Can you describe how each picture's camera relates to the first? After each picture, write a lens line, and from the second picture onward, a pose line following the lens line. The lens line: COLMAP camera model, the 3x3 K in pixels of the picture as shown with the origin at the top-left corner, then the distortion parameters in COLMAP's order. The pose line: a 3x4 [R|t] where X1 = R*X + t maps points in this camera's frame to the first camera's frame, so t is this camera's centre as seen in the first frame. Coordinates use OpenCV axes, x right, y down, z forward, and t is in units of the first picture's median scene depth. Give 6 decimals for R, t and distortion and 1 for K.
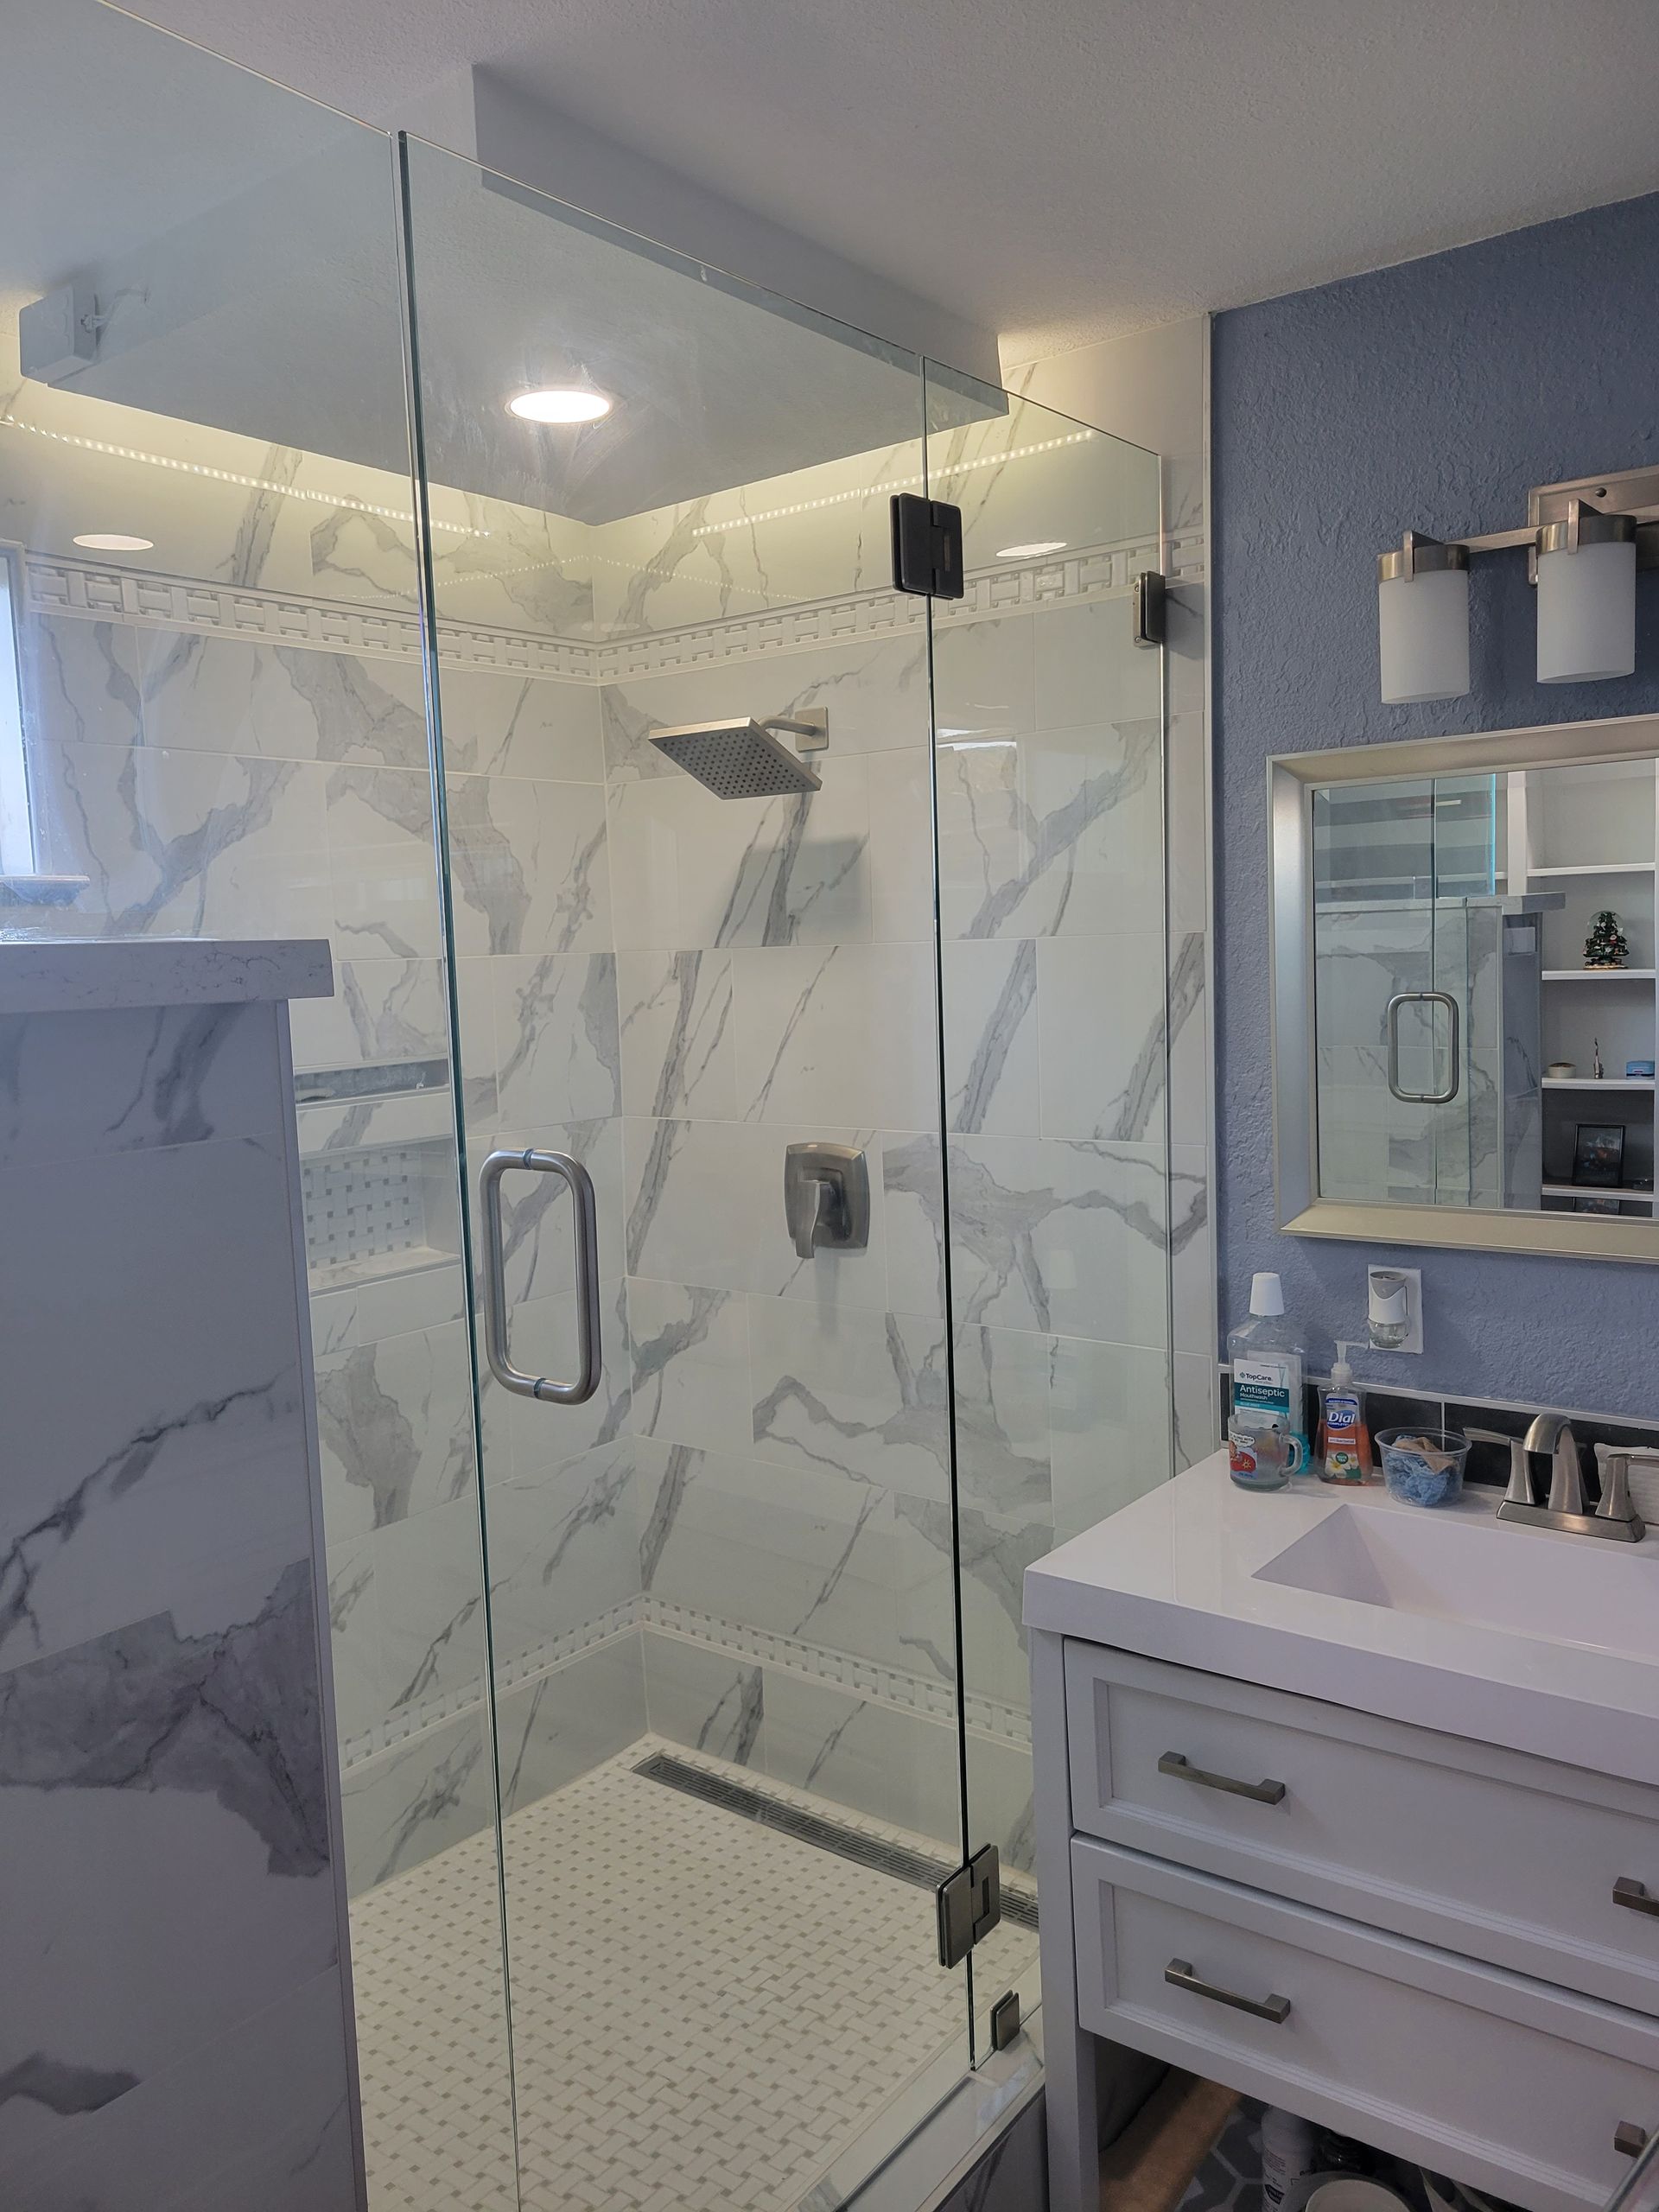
lens RADIAL K [[1643.9, 0, 795.1], [0, 1643.9, 1095.9], [0, 0, 1]] dist [0.056928, -0.035684]
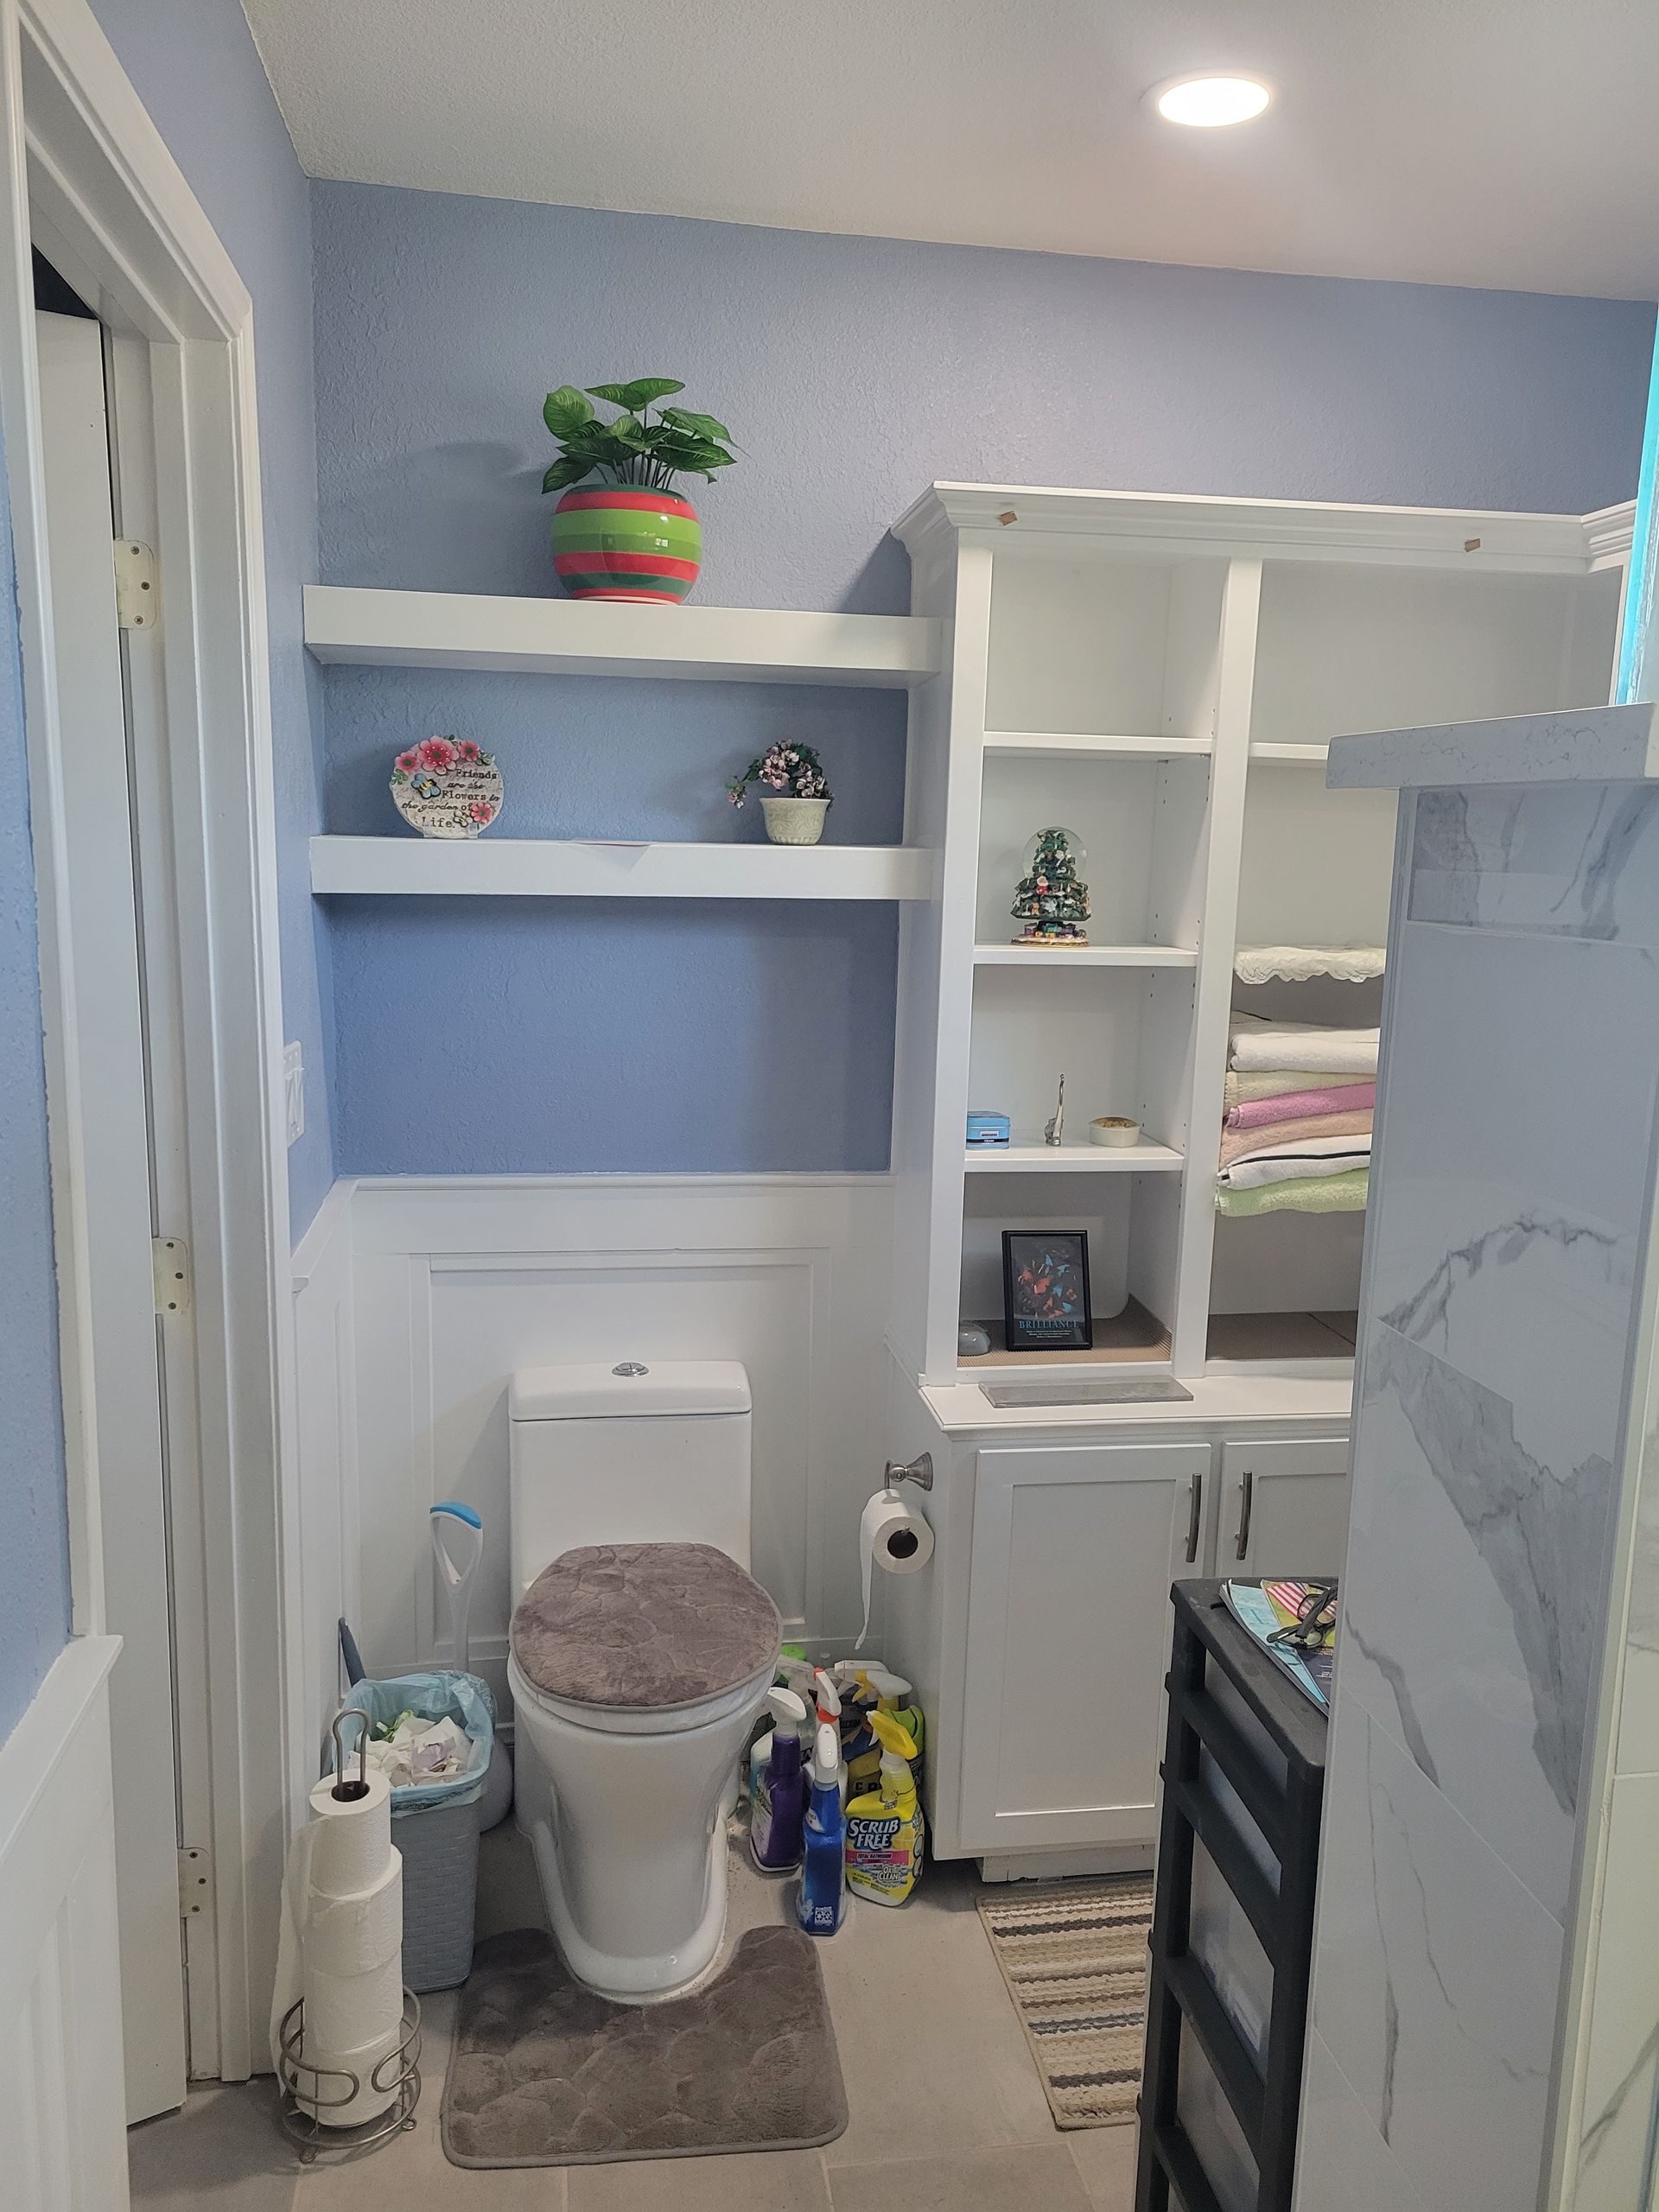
lens RADIAL K [[1643.9, 0, 847.6], [0, 1643.9, 1103.8], [0, 0, 1]] dist [0.056928, -0.035684]
pose [[-0.668212, 0.139201, -0.730833, 0.291266], [-0.071640, 0.965735, 0.249445, -0.041021], [0.740514, 0.219039, -0.635343, 0.638783]]
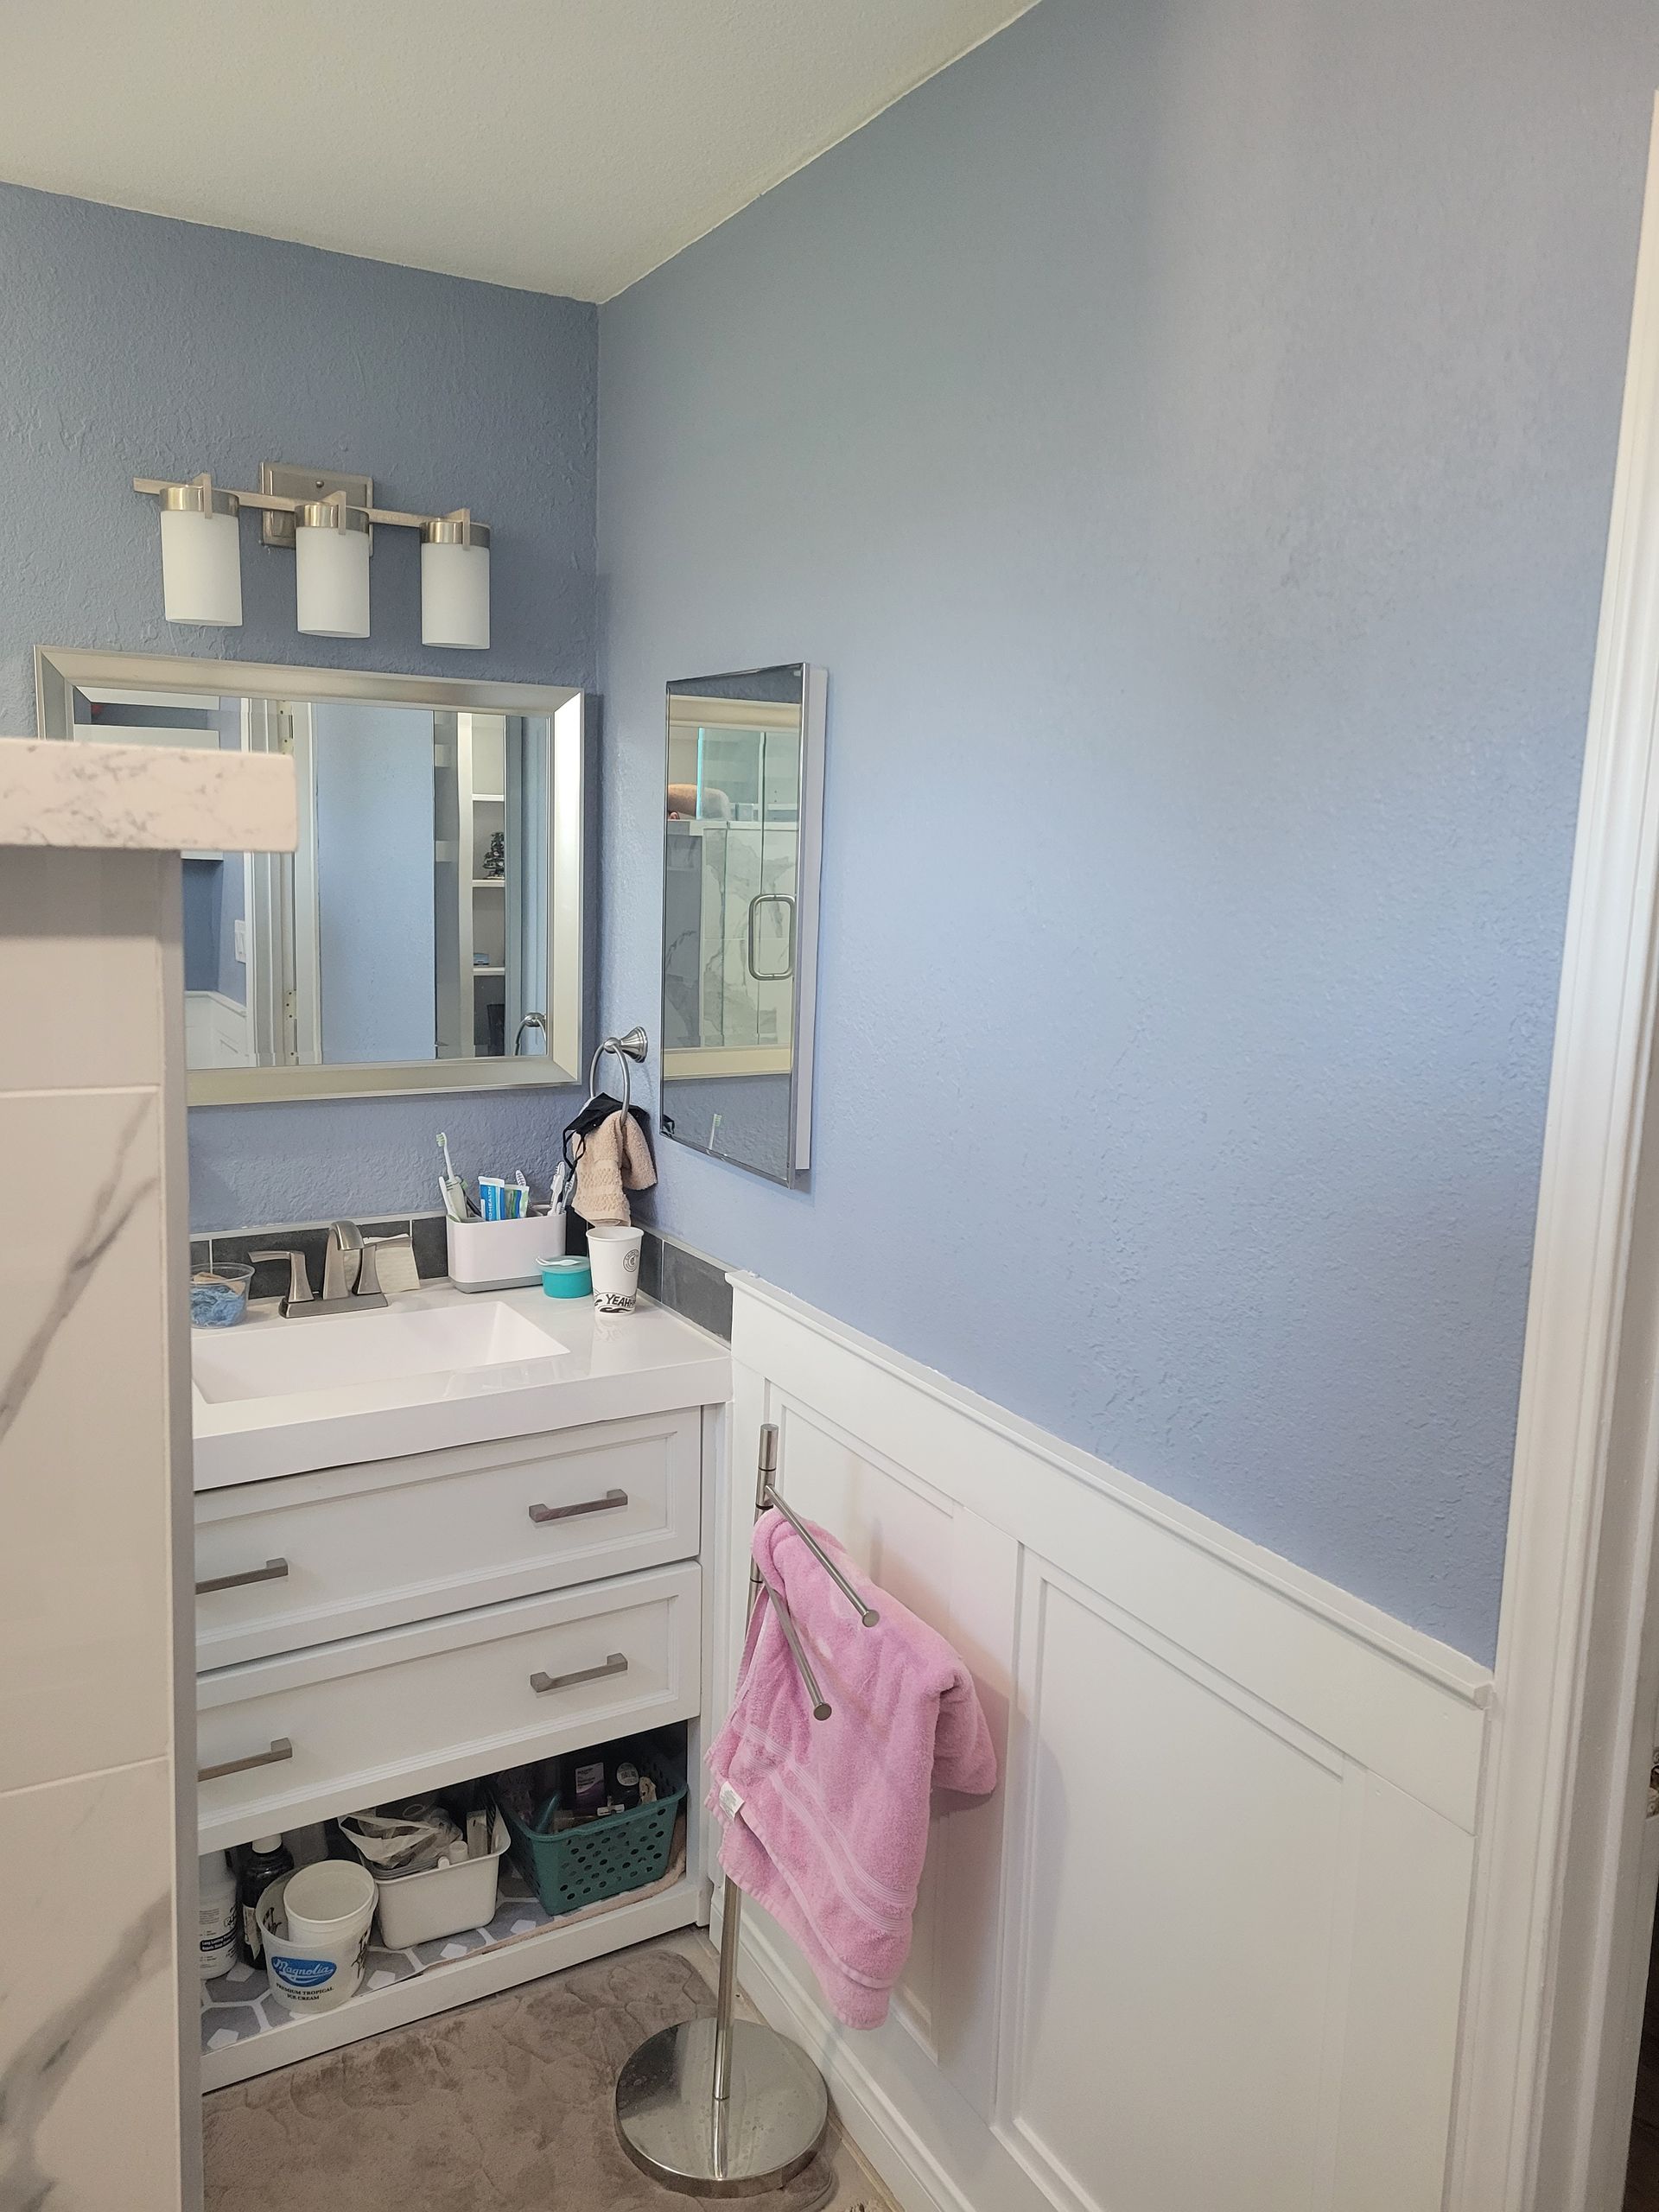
lens RADIAL K [[1643.9, 0, 814.5], [0, 1643.9, 1083.1], [0, 0, 1]] dist [0.056928, -0.035684]
pose [[0.367430, -0.080880, 0.926528, -0.500157], [0.038423, 0.996681, 0.071767, 0.008602], [-0.929257, 0.009231, 0.369319, 0.175401]]
